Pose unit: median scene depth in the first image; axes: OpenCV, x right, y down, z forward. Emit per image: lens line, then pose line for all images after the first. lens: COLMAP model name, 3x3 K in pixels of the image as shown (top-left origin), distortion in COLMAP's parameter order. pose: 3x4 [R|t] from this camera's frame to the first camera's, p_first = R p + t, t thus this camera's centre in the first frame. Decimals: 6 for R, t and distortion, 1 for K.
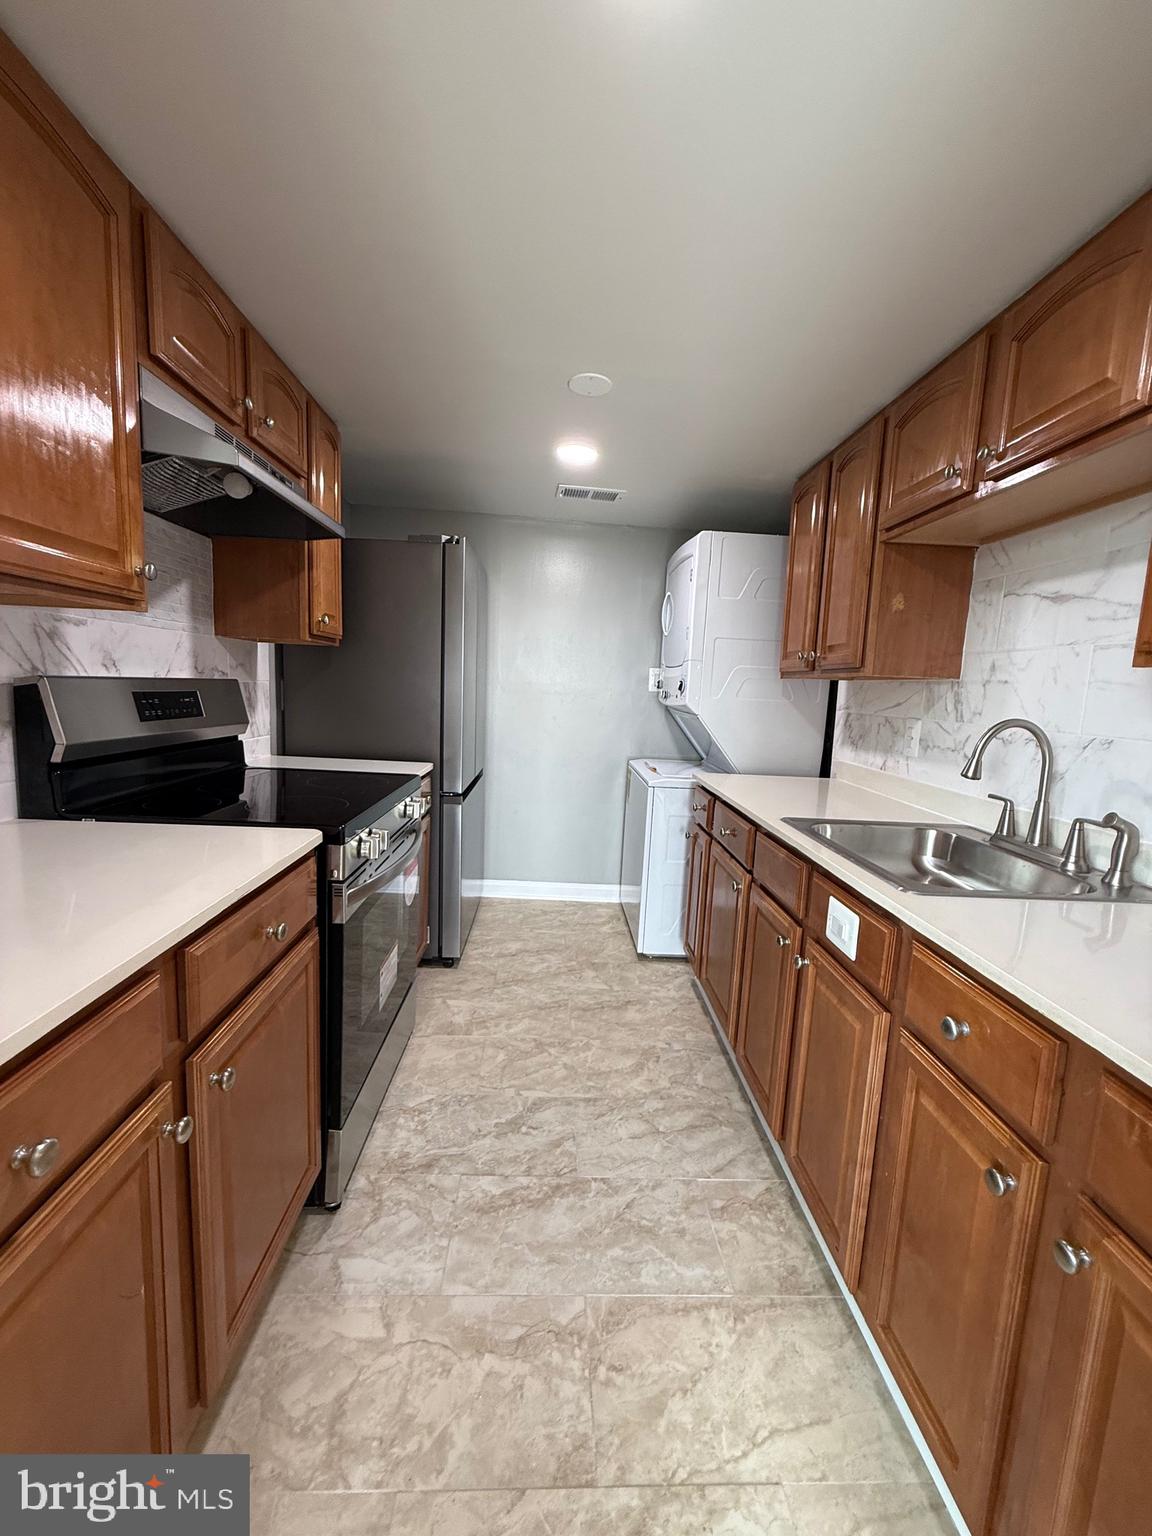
lens RADIAL K [[610.6, 0, 576.3], [0, 610.6, 762.4], [0, 0, 1]] dist [-0.001401, 0.000336]
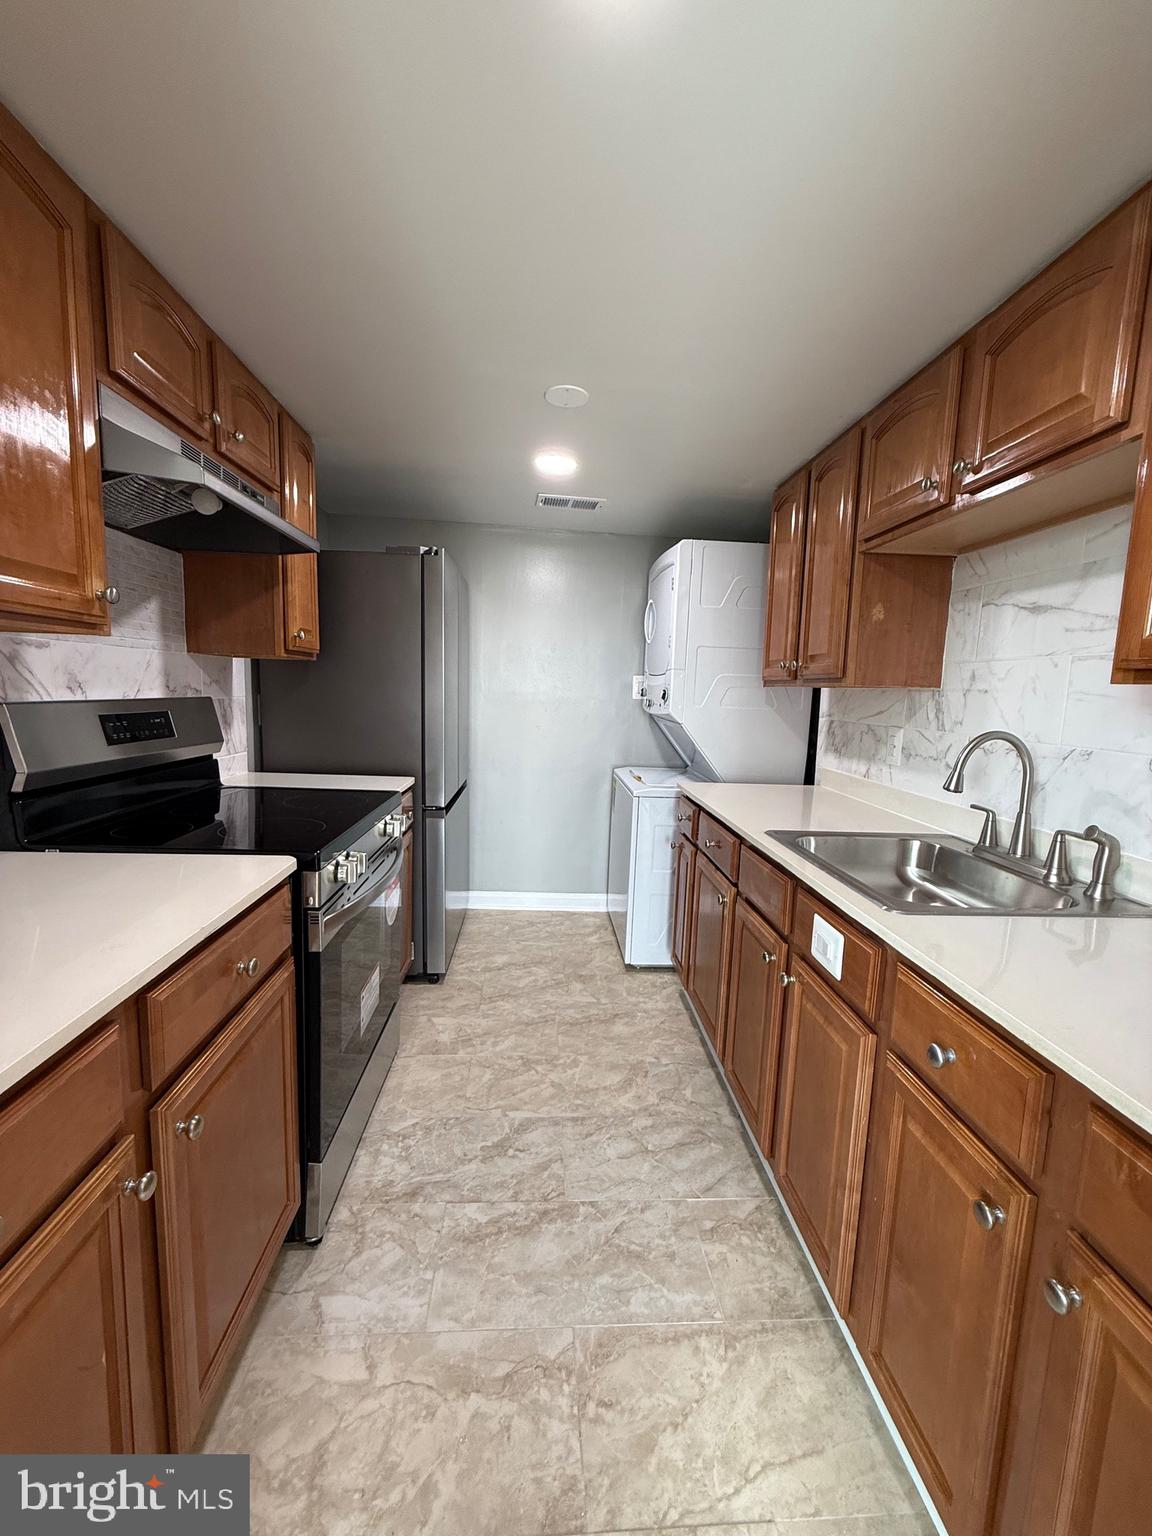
lens RADIAL K [[610.6, 0, 576.3], [0, 610.6, 762.2], [0, 0, 1]] dist [-0.001401, 0.000336]
pose [[0.999673, -0.015286, 0.020497, 0.010196], [0.015367, 0.999875, -0.003797, -0.023819], [-0.020436, 0.004111, 0.999783, 0.013382]]
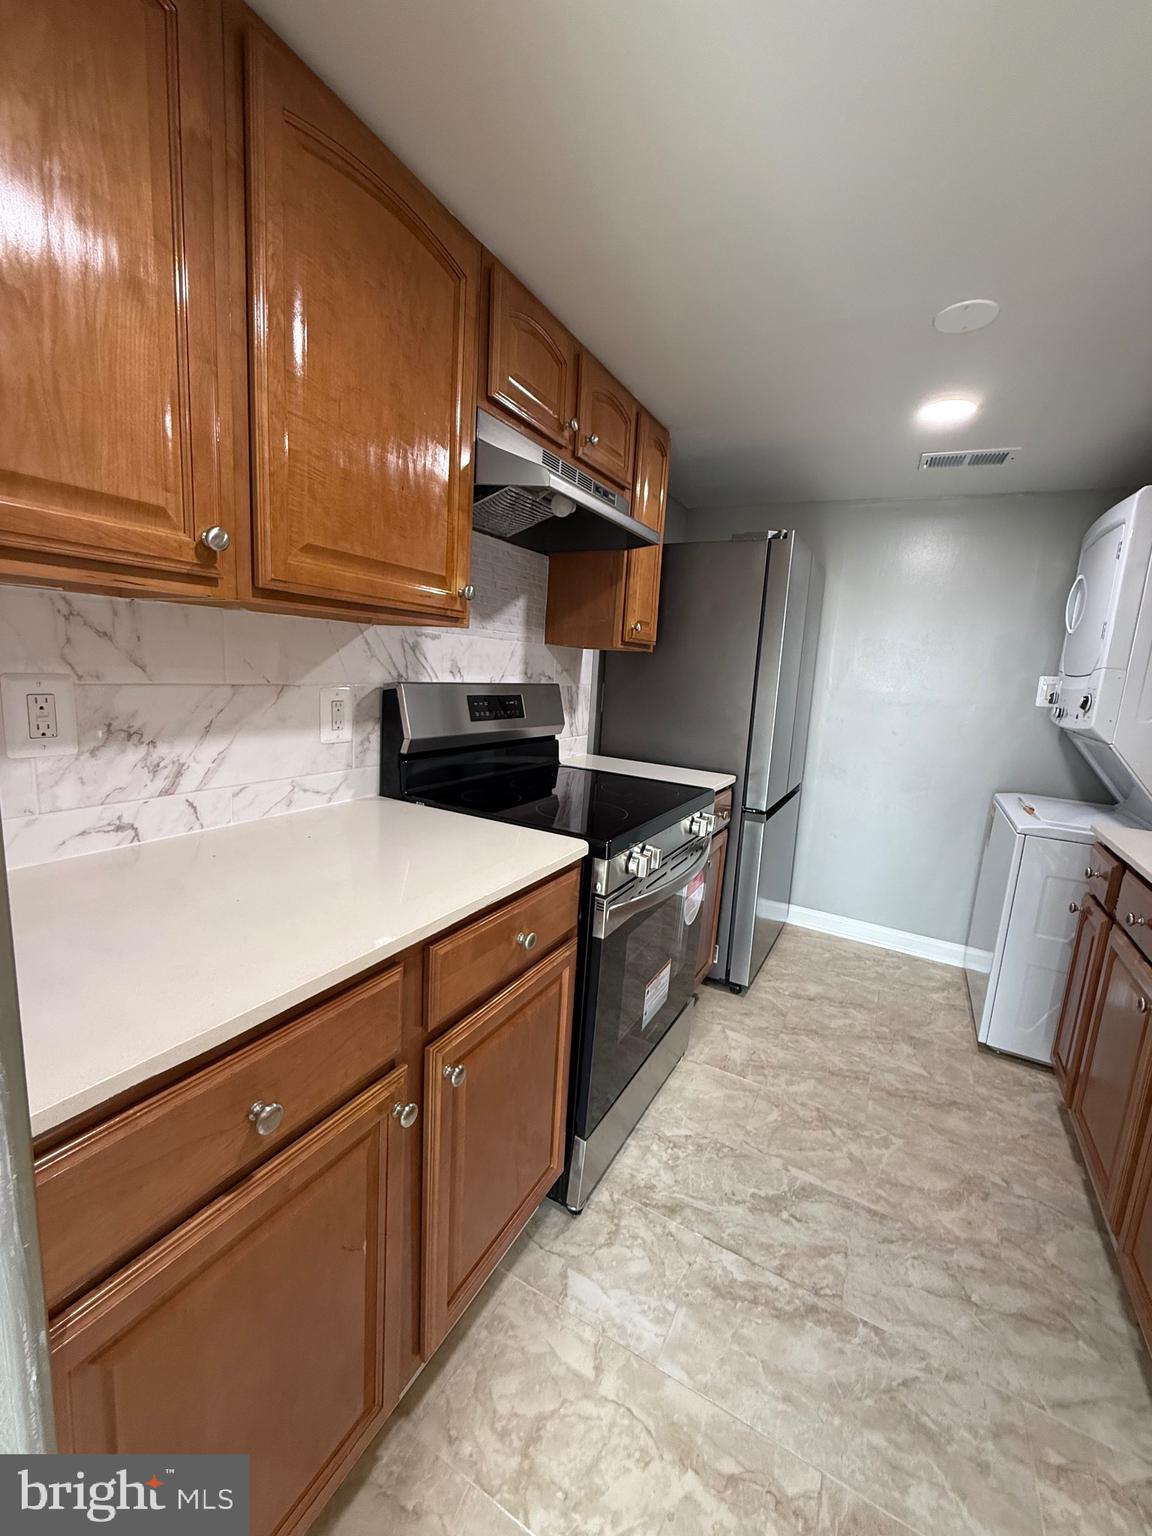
lens RADIAL K [[610.6, 0, 578.6], [0, 610.6, 762.4], [0, 0, 1]] dist [-0.001401, 0.000336]
pose [[0.856250, 0.087229, -0.509144, 0.052183], [-0.086548, 0.995932, 0.025075, -0.034187], [0.509260, 0.022595, 0.860316, 0.105832]]
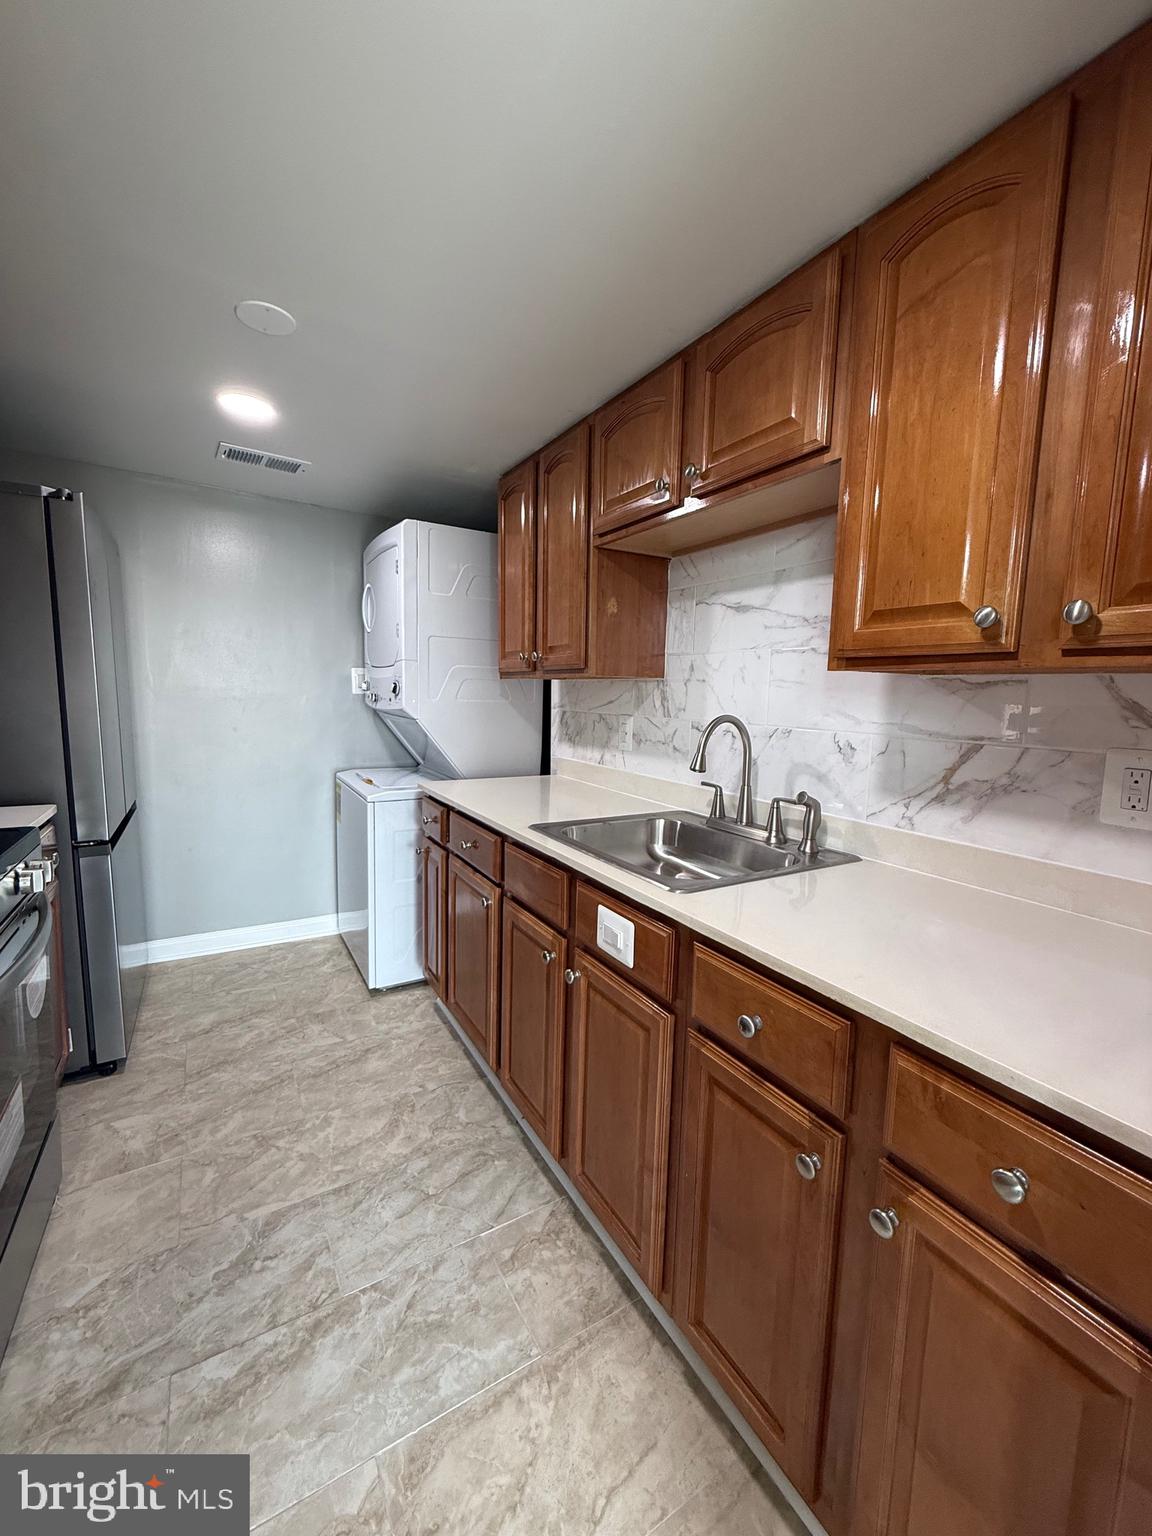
lens RADIAL K [[610.6, 0, 576.4], [0, 610.6, 762.0], [0, 0, 1]] dist [-0.001401, 0.000336]
pose [[0.879129, -0.078957, 0.469998, -0.047602], [0.076484, 0.996772, 0.024388, -0.029348], [-0.470406, 0.014507, 0.882331, 0.123467]]
